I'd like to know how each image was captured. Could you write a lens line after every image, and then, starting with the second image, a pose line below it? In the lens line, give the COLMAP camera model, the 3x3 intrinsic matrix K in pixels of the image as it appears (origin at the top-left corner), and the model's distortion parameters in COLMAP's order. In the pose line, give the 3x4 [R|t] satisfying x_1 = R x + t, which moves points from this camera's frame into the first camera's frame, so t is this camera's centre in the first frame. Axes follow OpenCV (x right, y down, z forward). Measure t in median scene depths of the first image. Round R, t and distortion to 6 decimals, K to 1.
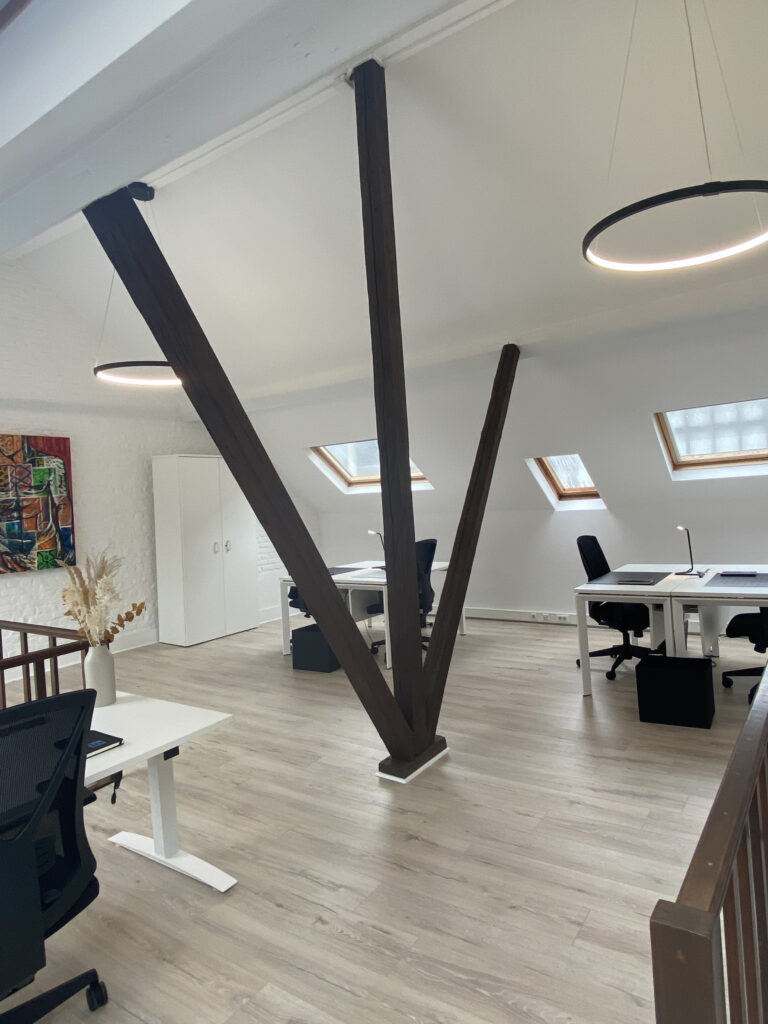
lens RADIAL K [[649.0, 0, 385.9], [0, 649.0, 509.6], [0, 0, 1]] dist [0.001378, 0.000034]
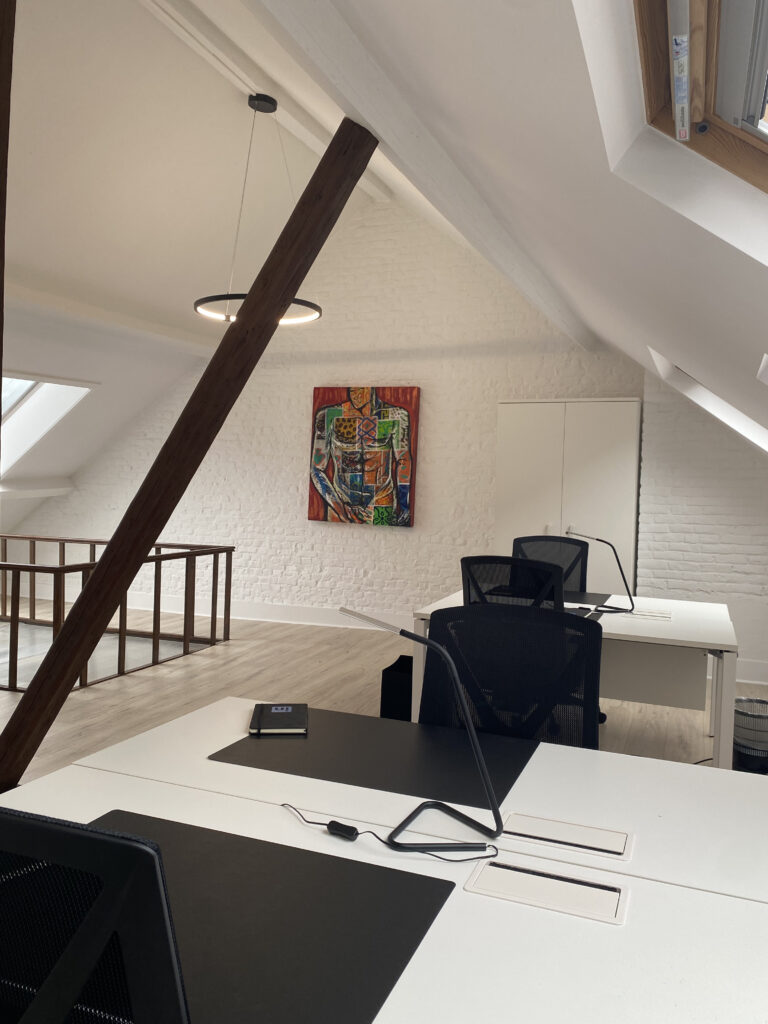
lens RADIAL K [[778.2, 0, 385.4], [0, 778.2, 510.6], [0, 0, 1]] dist [0.029376, -0.036010]
pose [[0.222535, 0.108885, -0.968825, 0.606542], [-0.058985, 0.993427, 0.098101, -0.044896], [0.973139, 0.035315, 0.227494, 0.749512]]
